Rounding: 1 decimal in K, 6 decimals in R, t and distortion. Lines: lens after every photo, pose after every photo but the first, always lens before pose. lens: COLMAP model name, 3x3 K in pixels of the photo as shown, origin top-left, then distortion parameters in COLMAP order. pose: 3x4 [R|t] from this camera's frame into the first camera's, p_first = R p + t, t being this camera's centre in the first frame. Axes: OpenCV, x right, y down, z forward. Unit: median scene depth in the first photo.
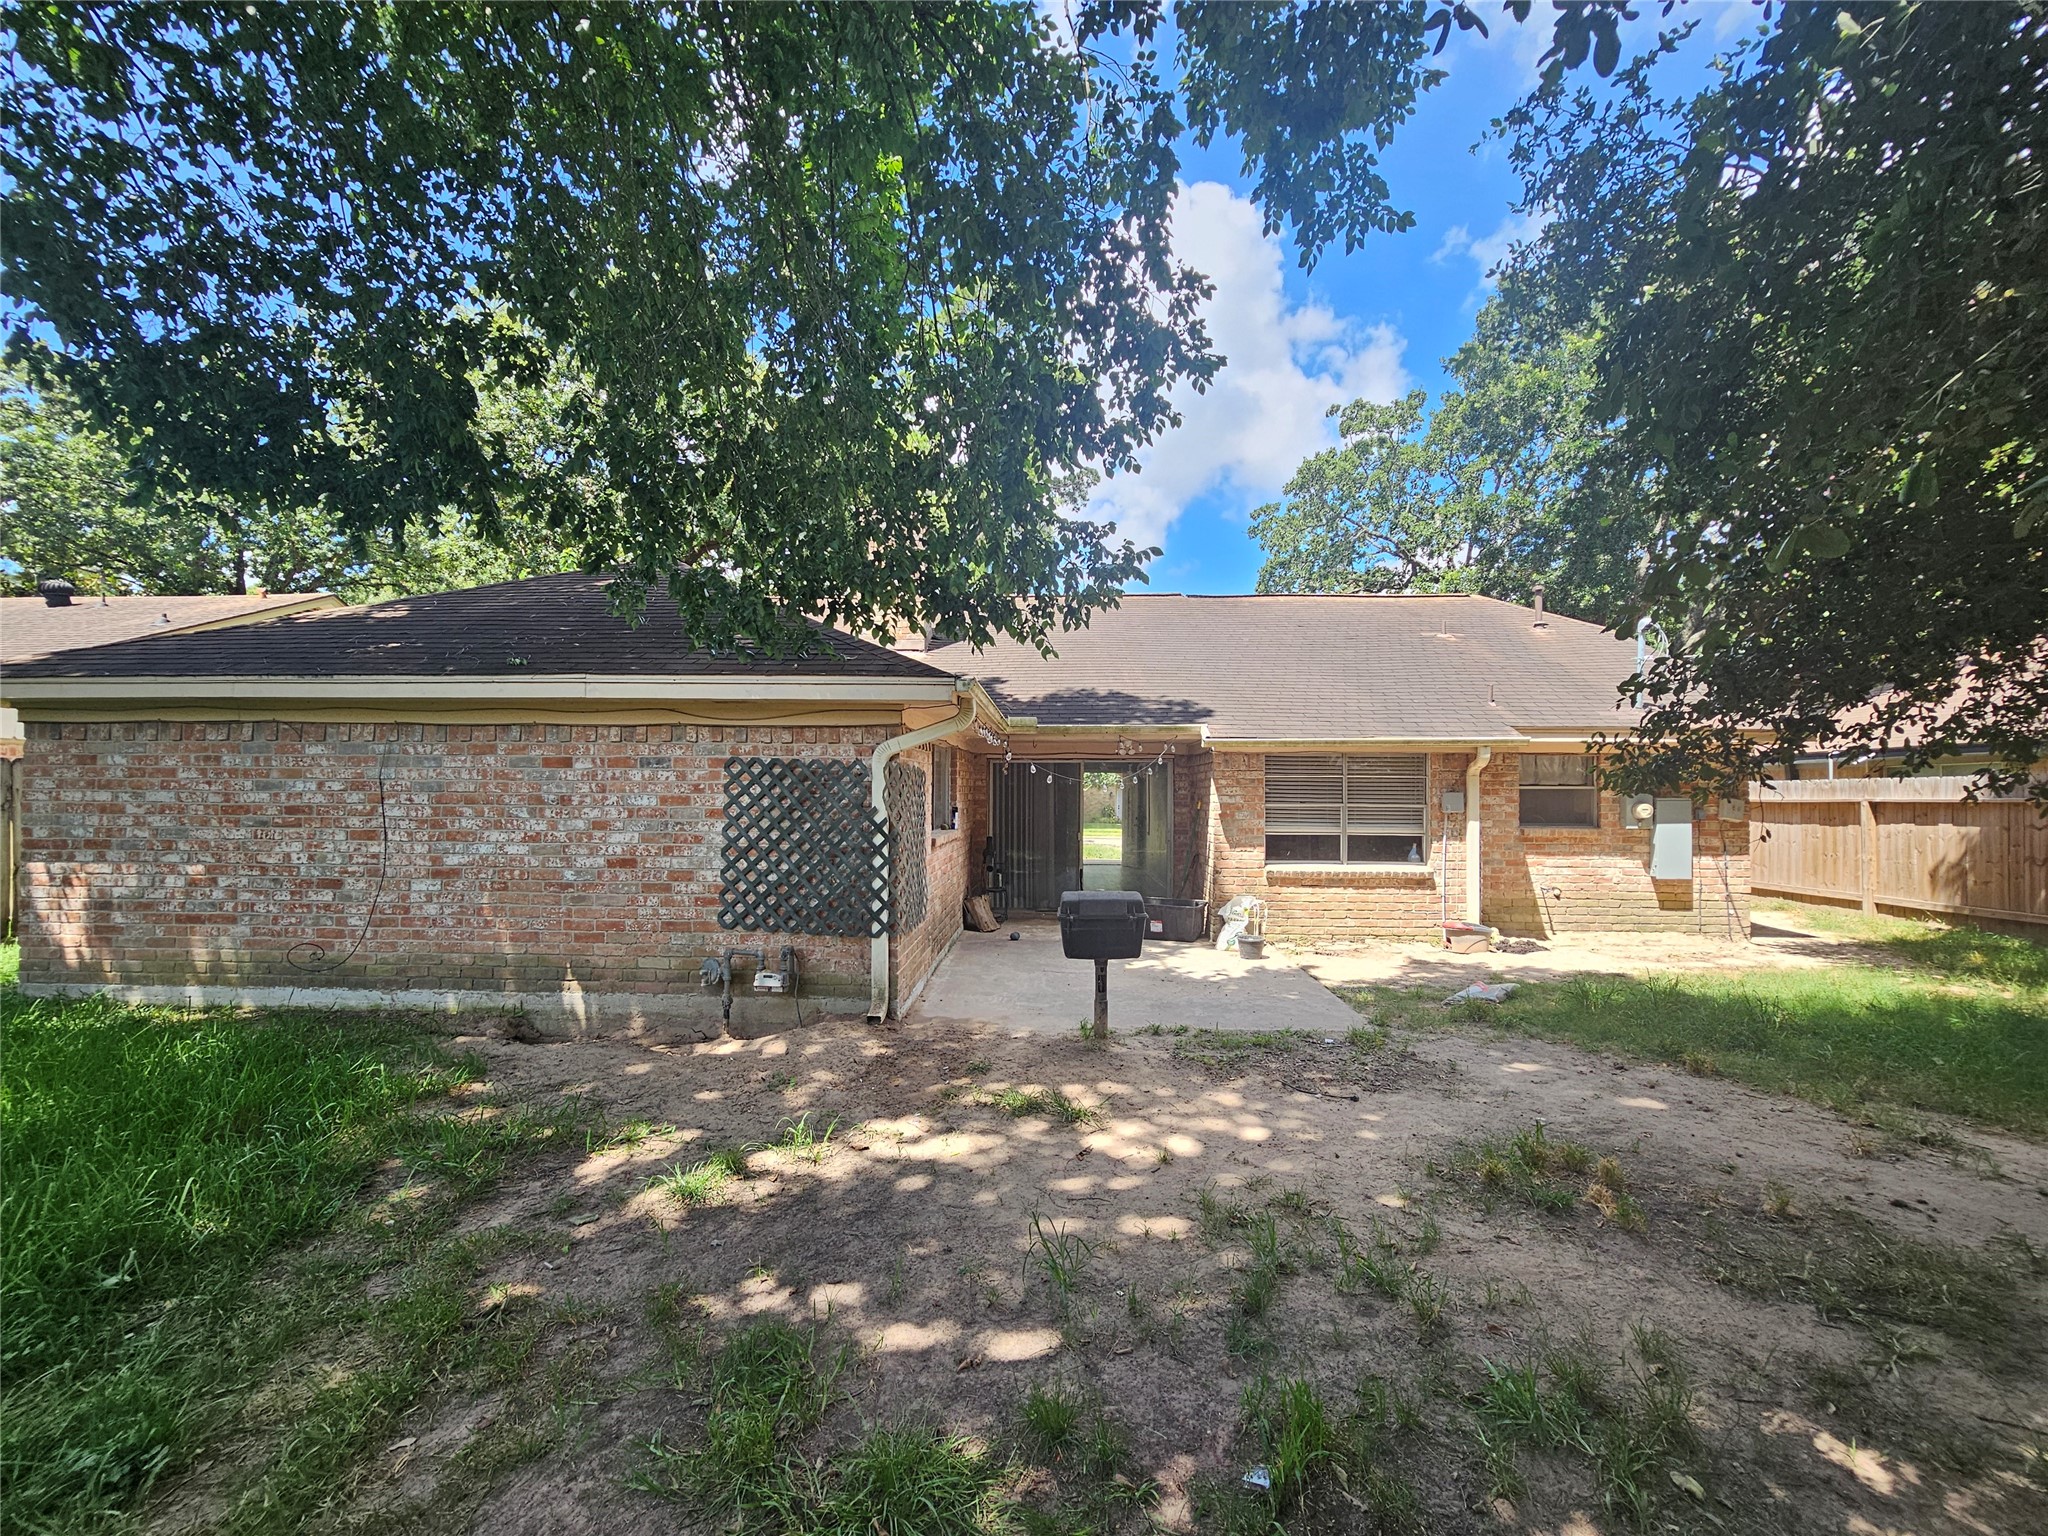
lens RADIAL K [[834.6, 0, 1023.7], [0, 834.6, 773.4], [0, 0, 1]] dist [-0.001751, 0.000008]
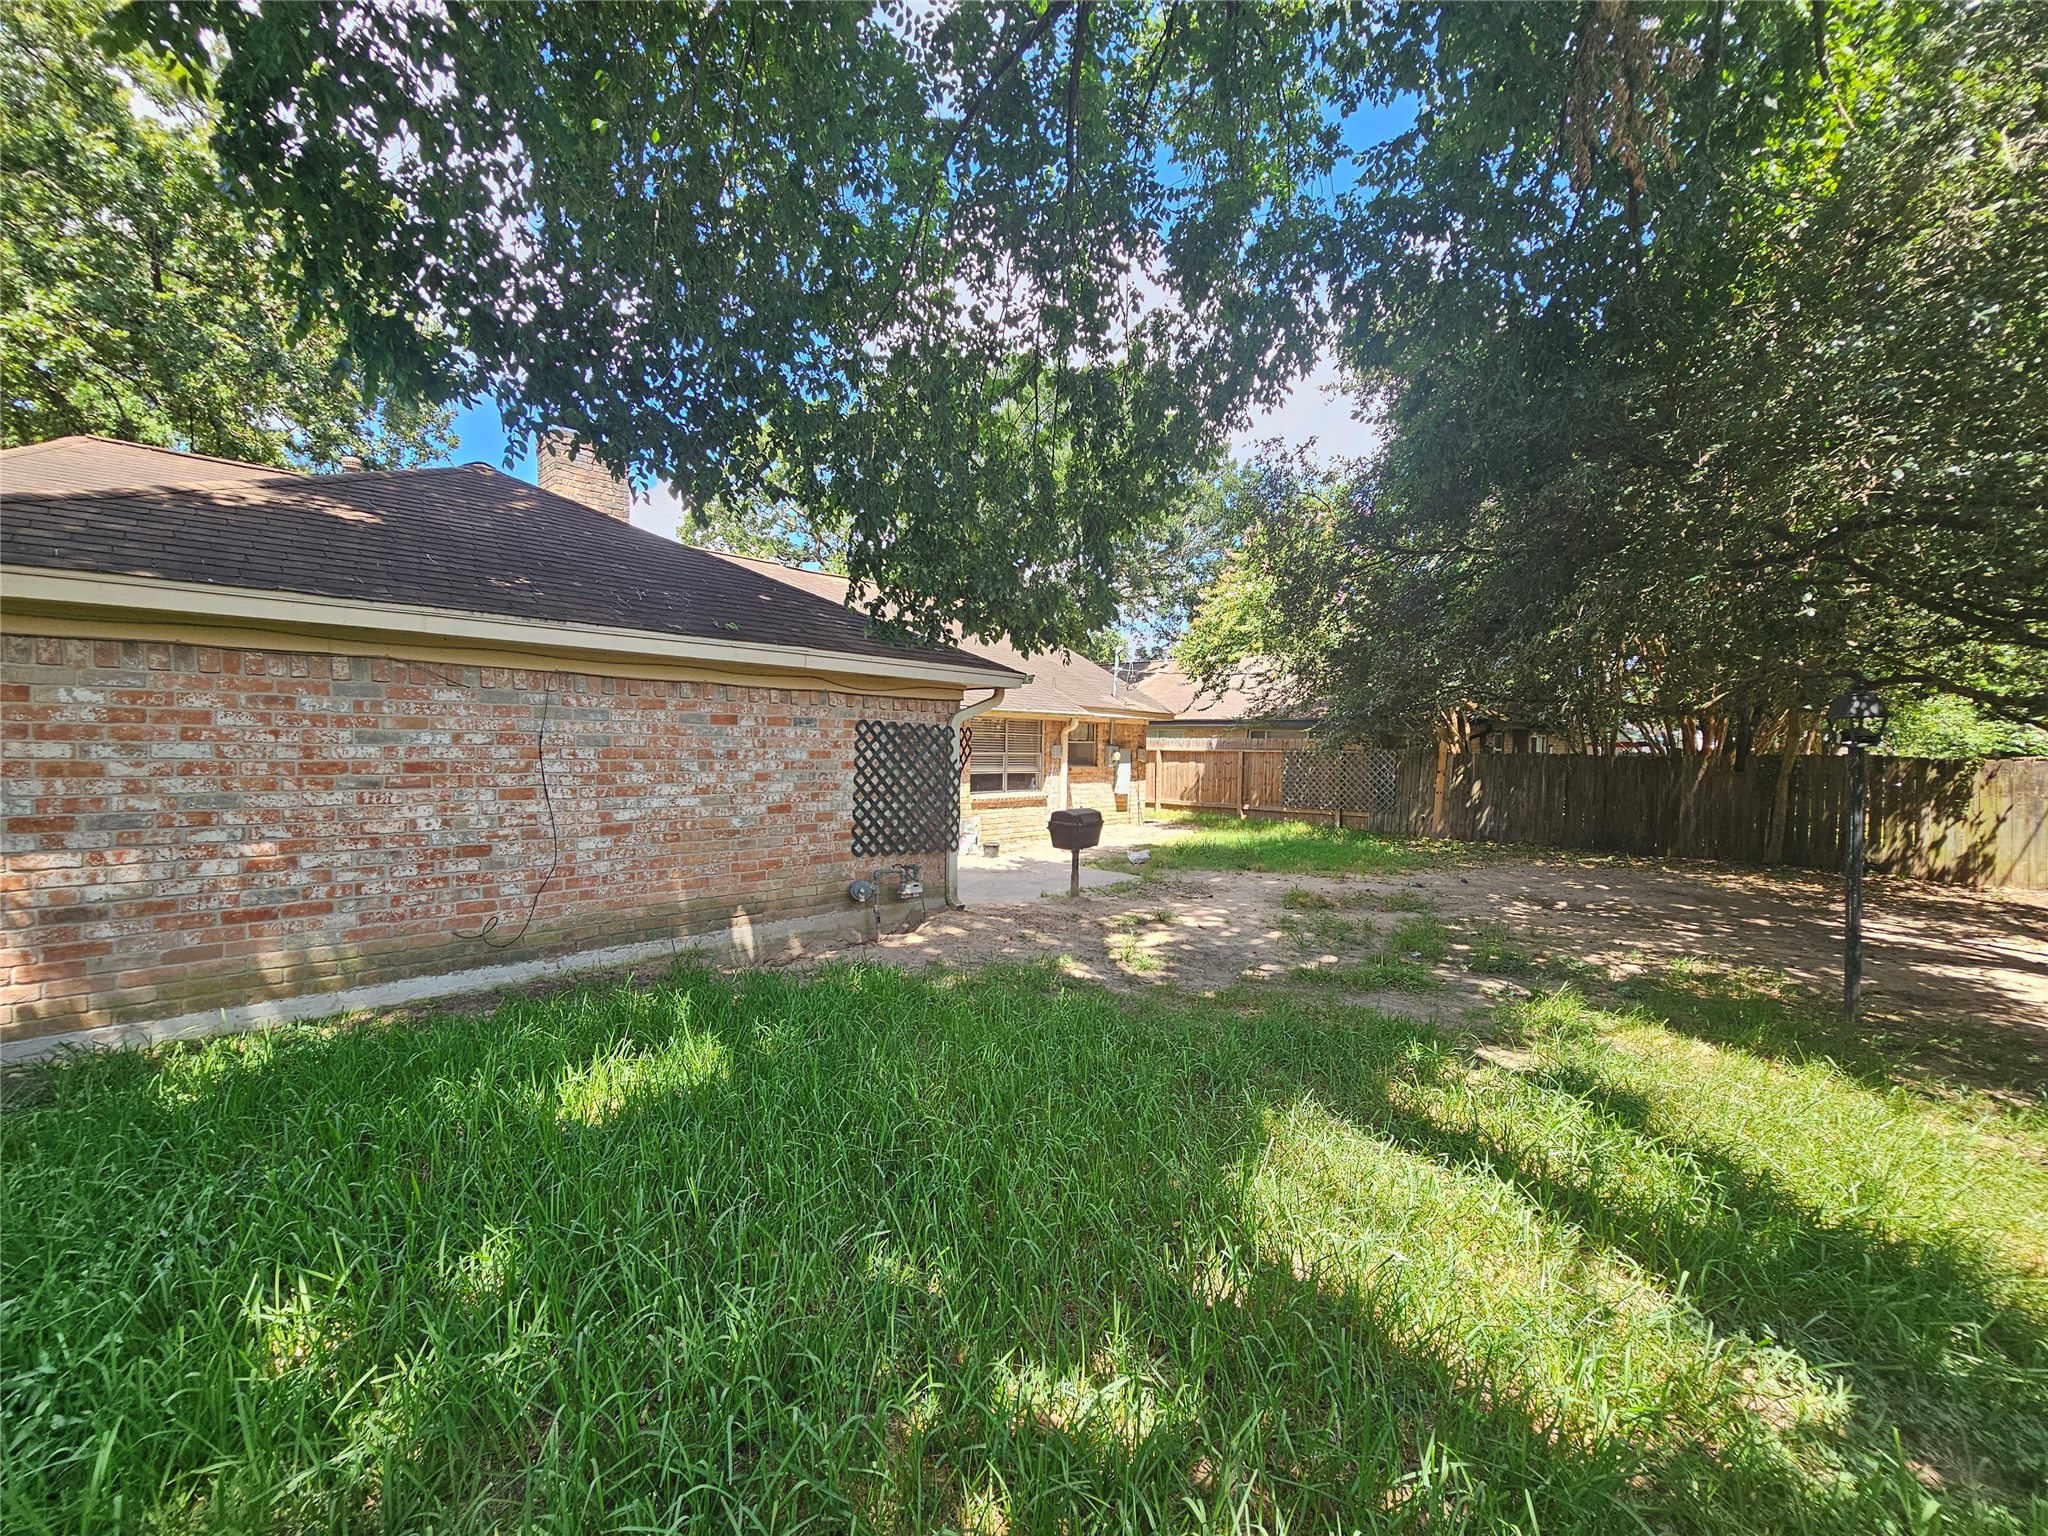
lens RADIAL K [[834.6, 0, 1010.9], [0, 834.6, 760.6], [0, 0, 1]] dist [-0.001751, 0.000008]
pose [[0.658706, -0.008838, 0.752348, -1.115509], [-0.033194, 0.998616, 0.040794, -0.016248], [-0.751667, -0.051845, 0.657501, 0.009121]]
